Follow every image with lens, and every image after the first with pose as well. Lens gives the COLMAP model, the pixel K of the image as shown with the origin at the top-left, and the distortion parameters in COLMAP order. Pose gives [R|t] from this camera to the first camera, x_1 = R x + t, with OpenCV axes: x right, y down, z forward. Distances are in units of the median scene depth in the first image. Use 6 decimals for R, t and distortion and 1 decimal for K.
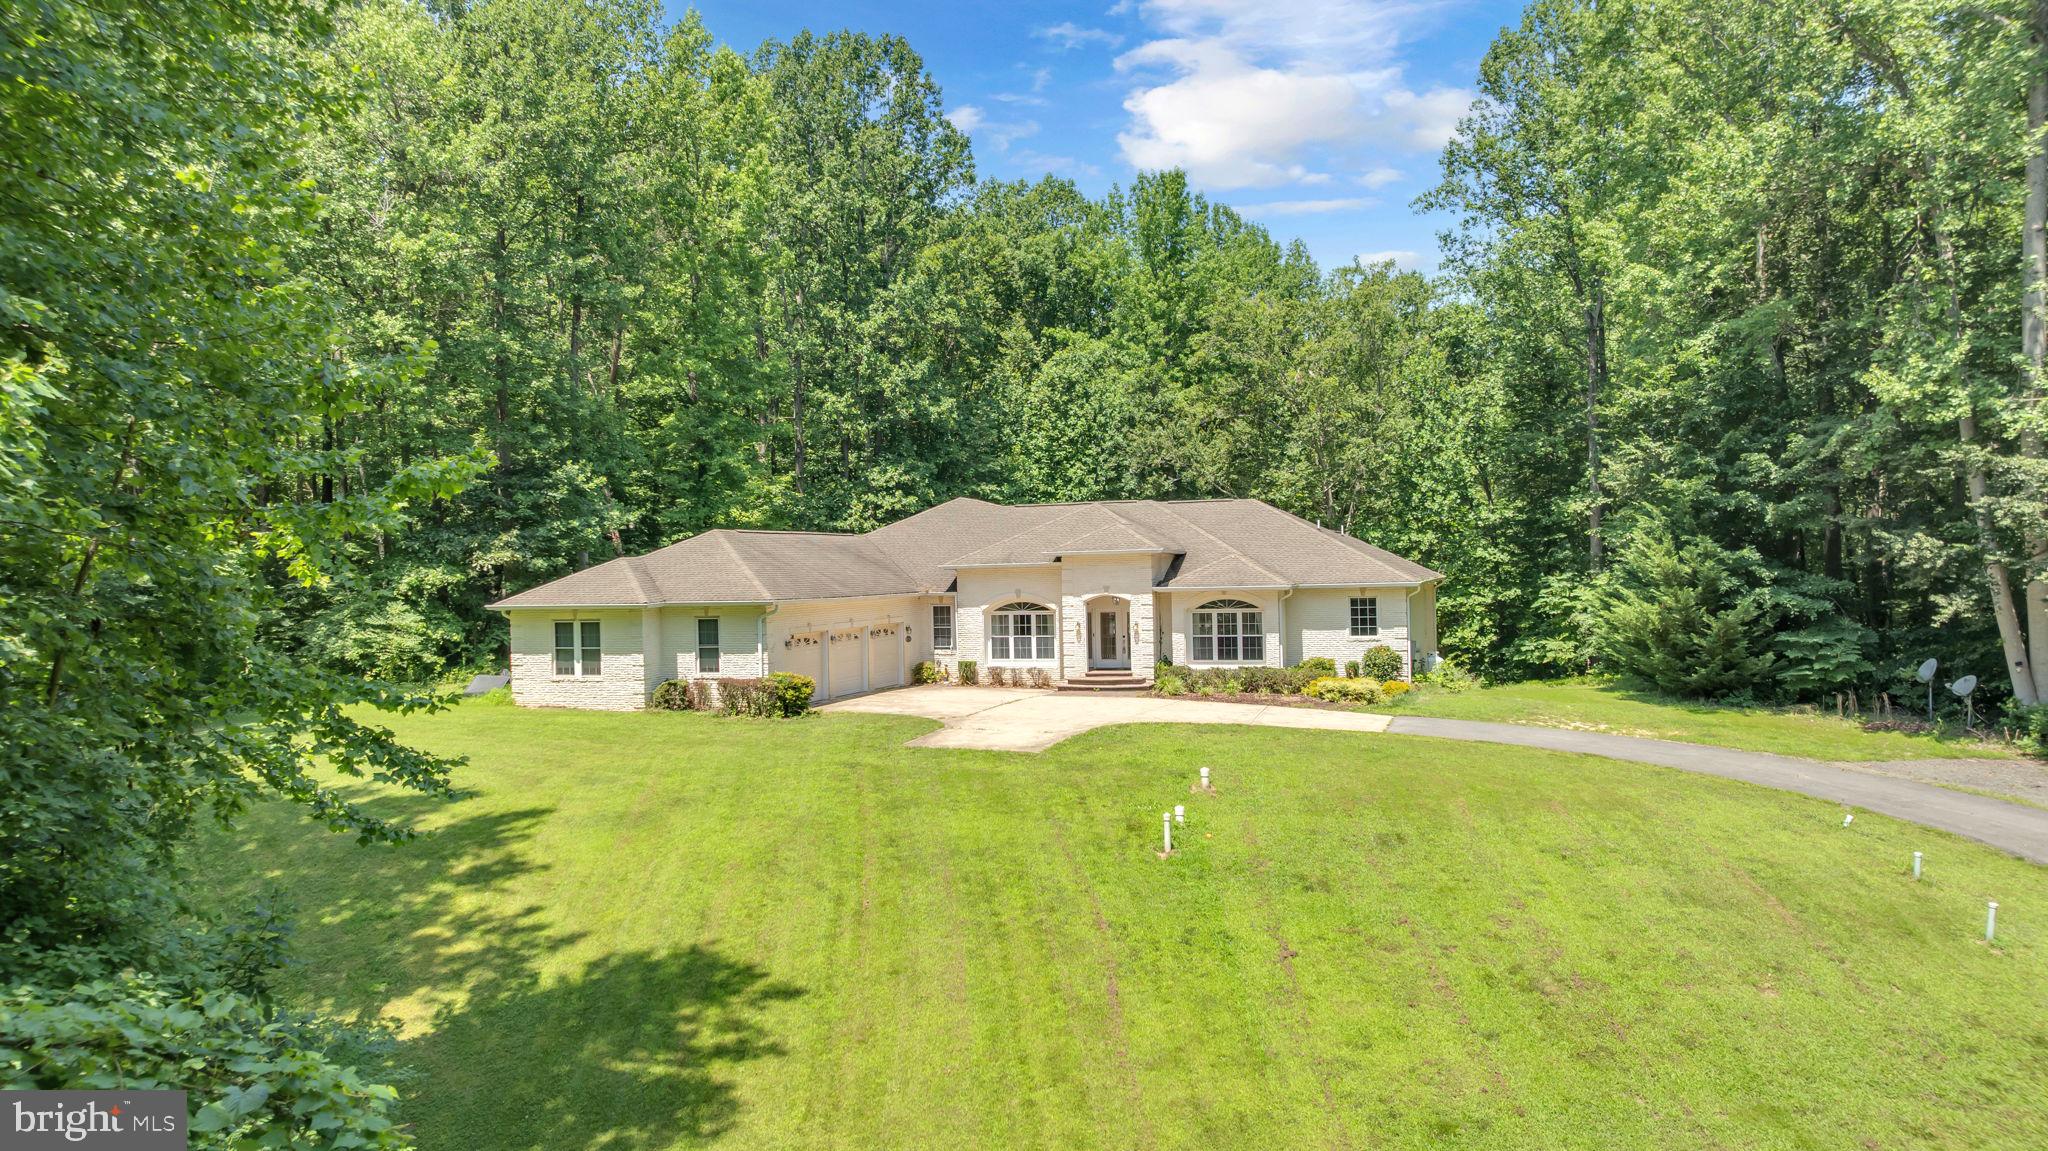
lens RADIAL K [[1405.8, 0, 1024.0], [0, 1405.8, 575.5], [0, 0, 1]] dist [0.004035, -0.000663]
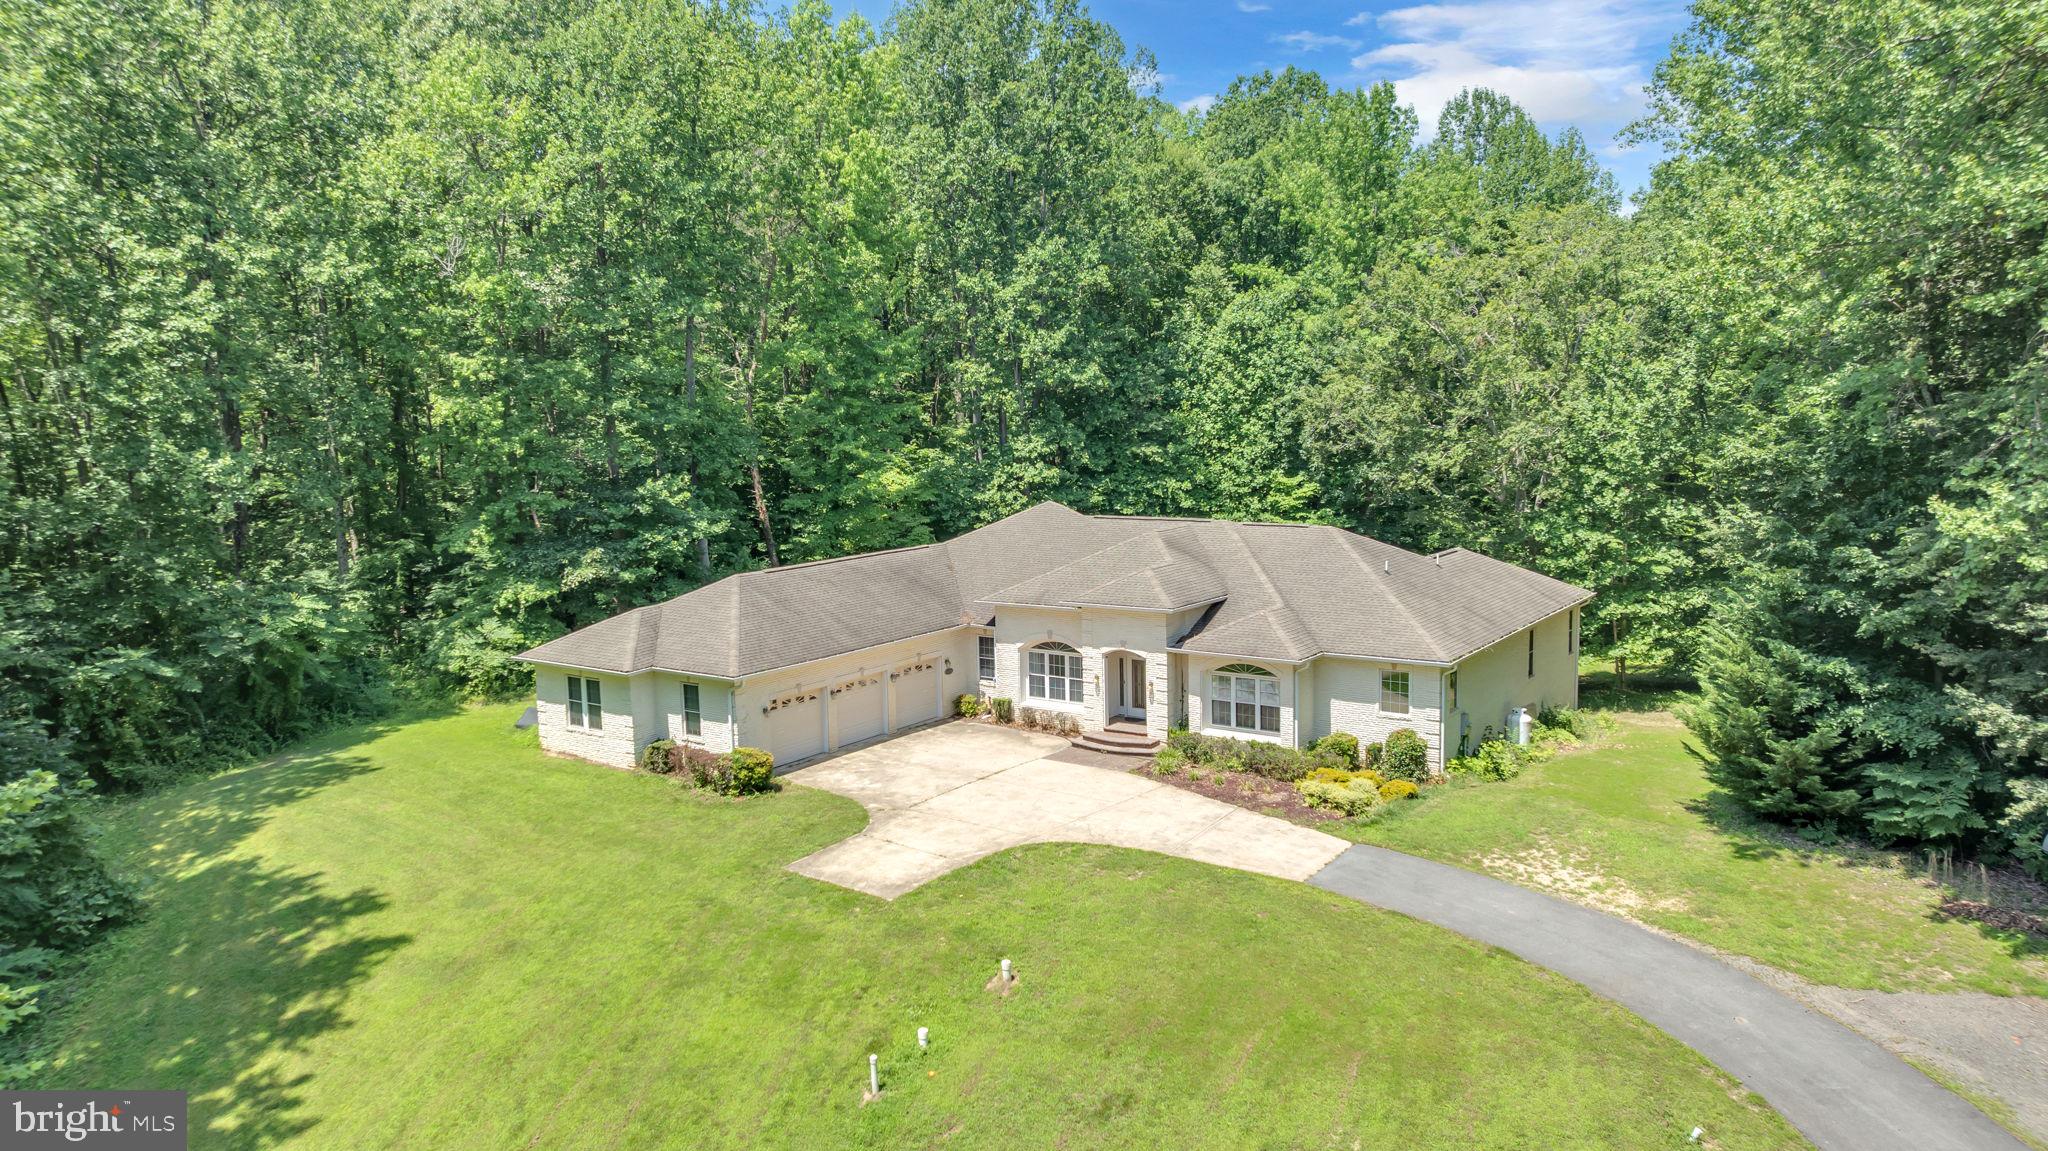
lens RADIAL K [[1402.0, 0, 1024.0], [0, 1402.0, 575.5], [0, 0, 1]] dist [-0.004662, -0.001538]
pose [[0.963195, 0.033242, -0.266739, 0.232005], [-0.000840, 0.992691, 0.120681, -0.142347], [0.268801, -0.116015, 0.956183, 0.079910]]
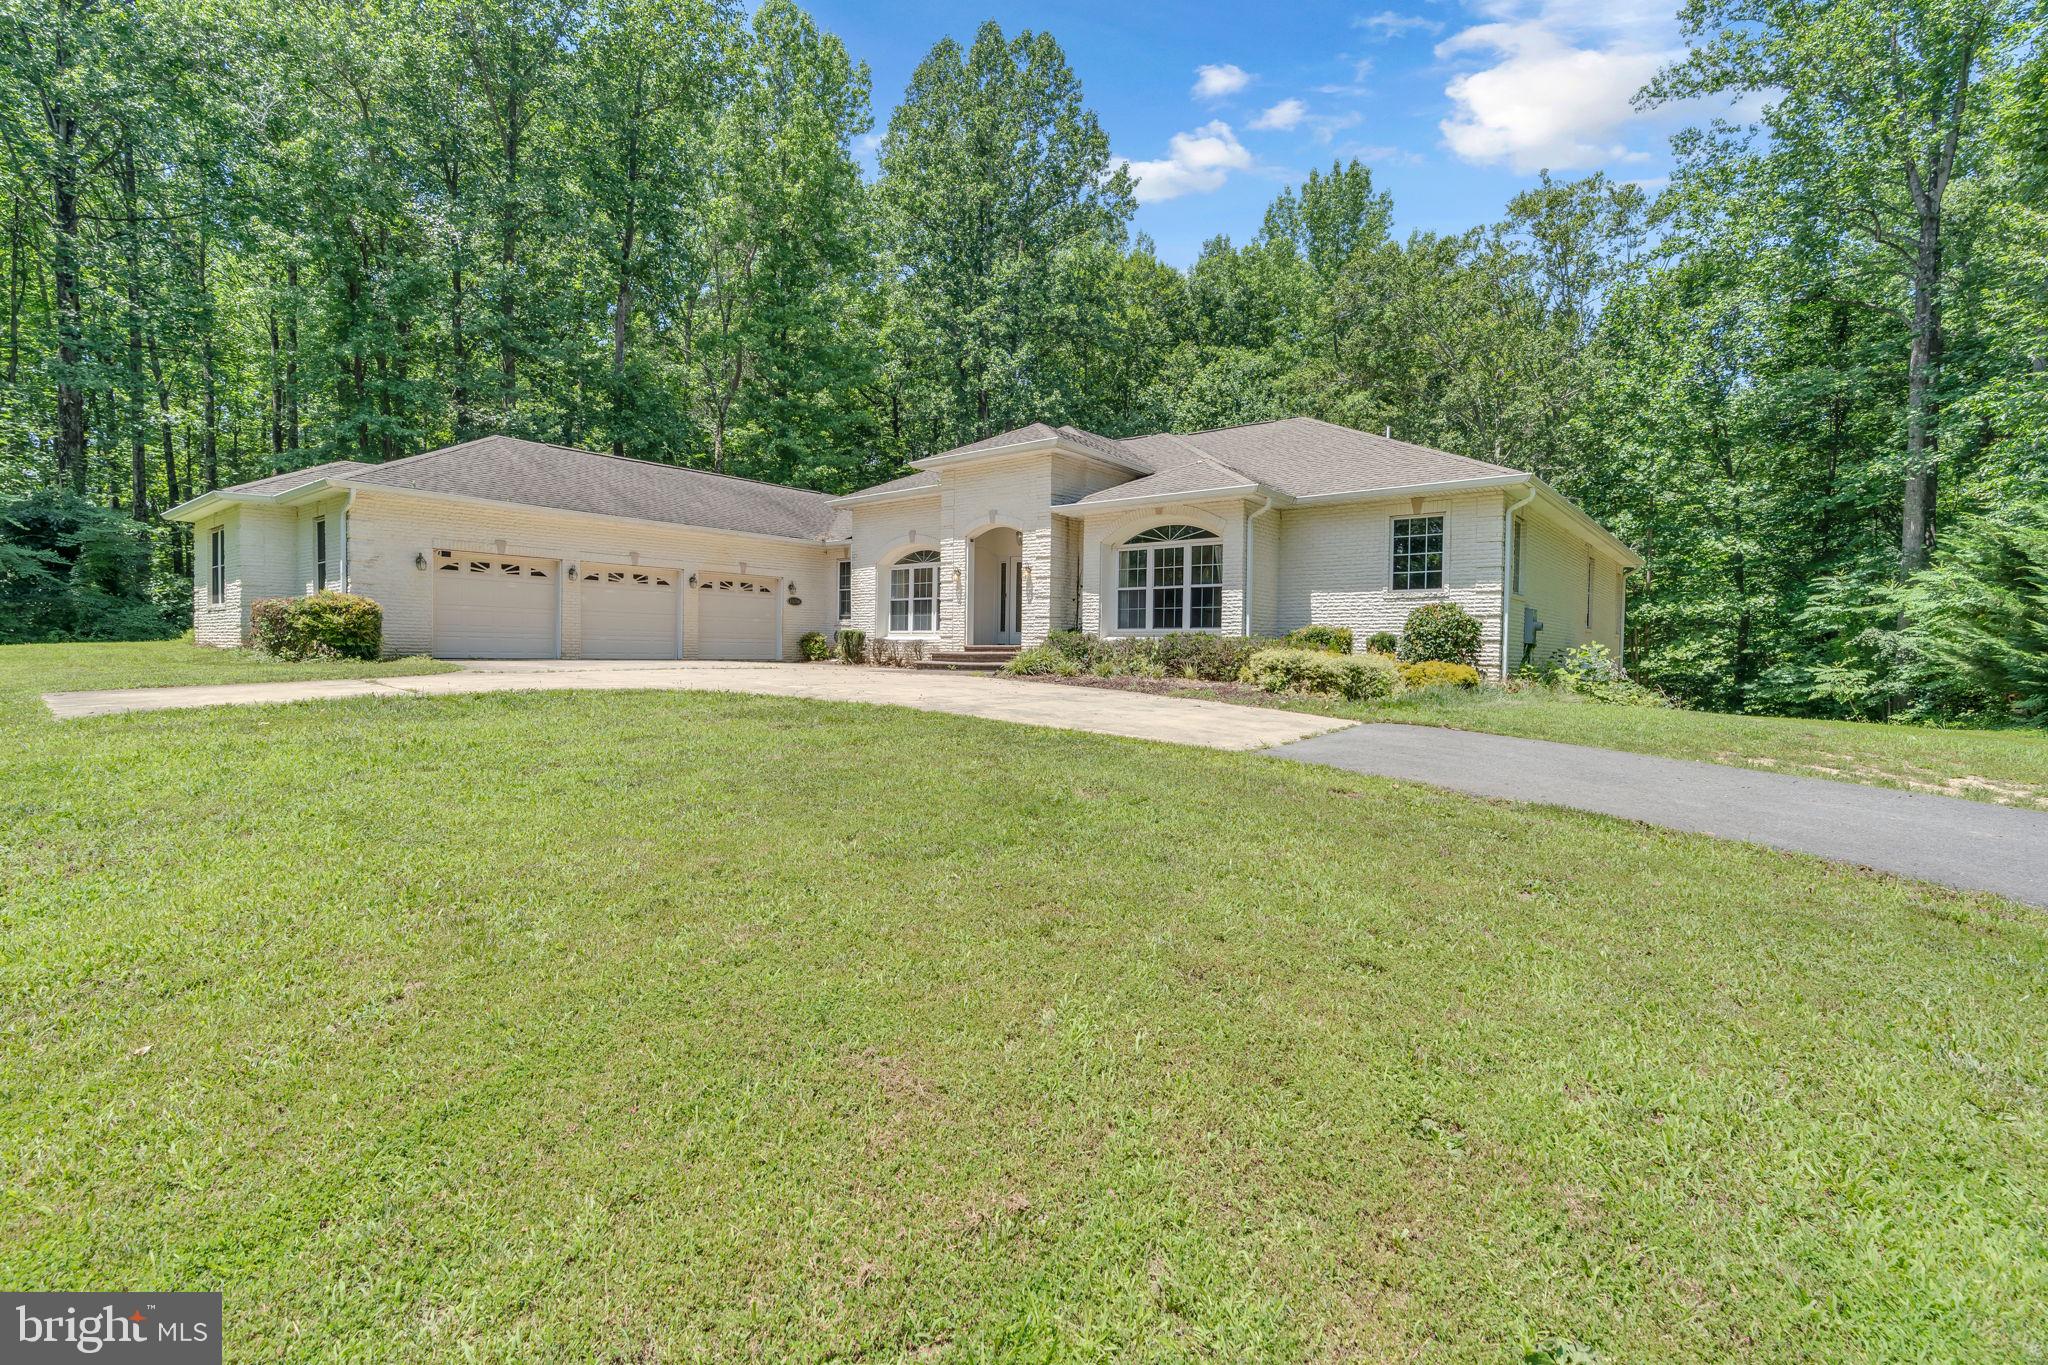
lens RADIAL K [[929.0, 0, 1012.9], [0, 929.0, 672.6], [0, 0, 1]] dist [0.001710, 0.000355]
pose [[0.940062, 0.045125, -0.338006, 0.202883], [-0.037158, 0.998859, 0.030009, 0.064892], [0.338974, -0.015651, 0.940666, 0.571206]]
